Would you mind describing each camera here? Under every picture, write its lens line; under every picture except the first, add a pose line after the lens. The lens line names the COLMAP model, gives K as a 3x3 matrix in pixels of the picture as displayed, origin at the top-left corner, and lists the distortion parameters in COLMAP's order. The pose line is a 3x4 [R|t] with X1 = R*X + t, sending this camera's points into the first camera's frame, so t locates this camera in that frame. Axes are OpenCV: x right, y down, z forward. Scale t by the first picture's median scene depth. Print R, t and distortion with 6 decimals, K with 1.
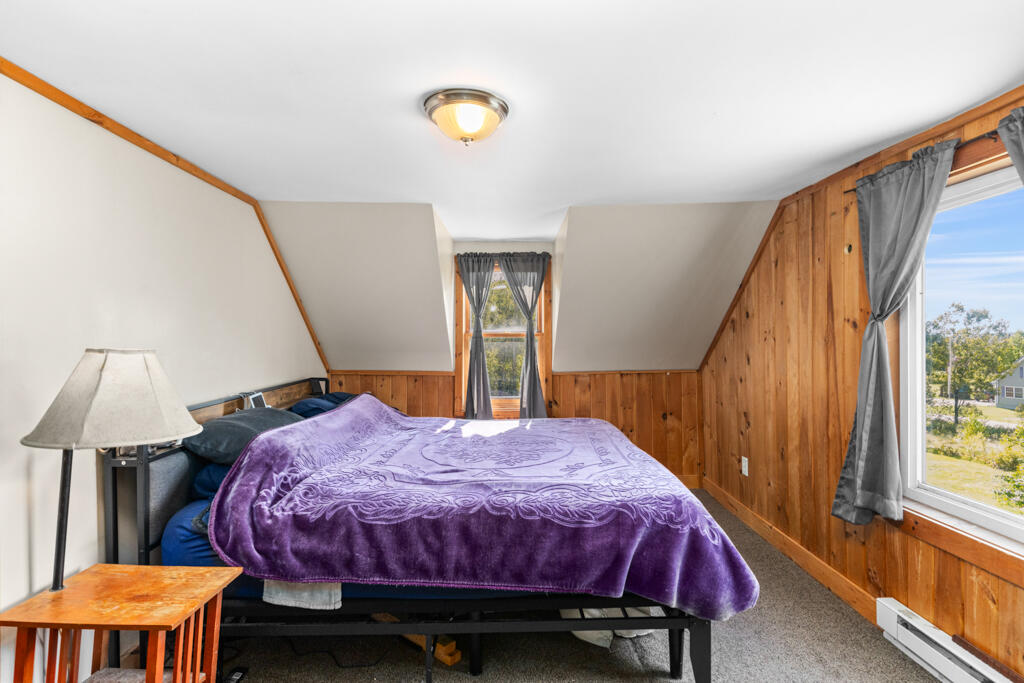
lens RADIAL K [[497.4, 0, 512.3], [0, 497.4, 339.8], [0, 0, 1]] dist [0.000522, -0.000097]
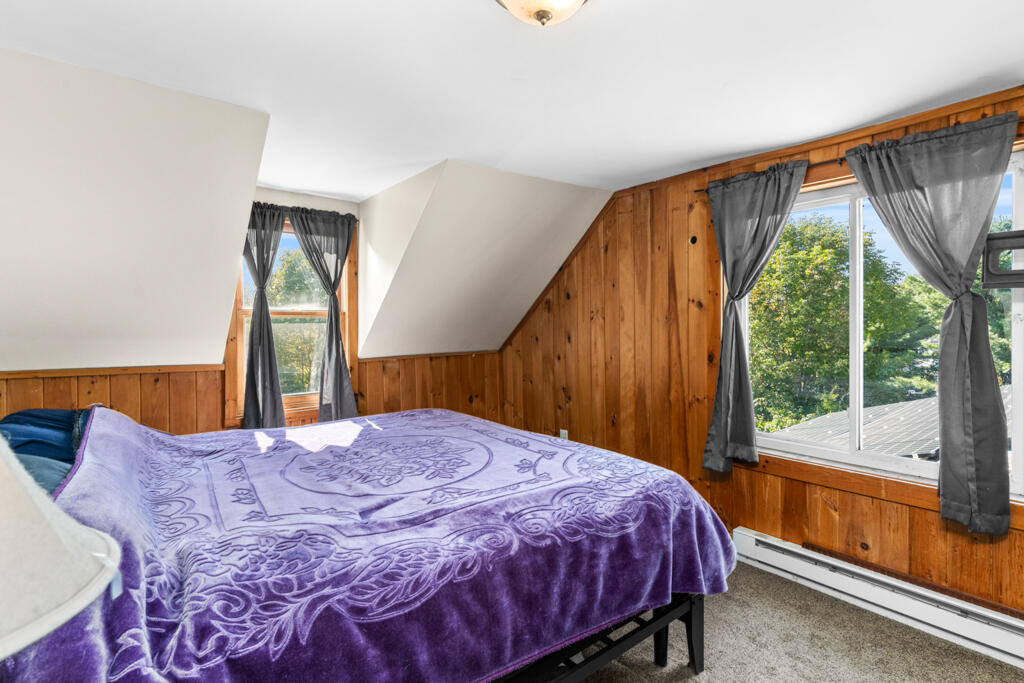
lens RADIAL K [[491.8, 0, 510.8], [0, 491.8, 327.1], [0, 0, 1]] dist [0.001769, 0.000193]
pose [[0.799772, -0.005770, 0.600276, -0.328537], [0.004562, 0.999983, 0.003534, 0.015494], [-0.600287, -0.000088, 0.799785, 0.290017]]
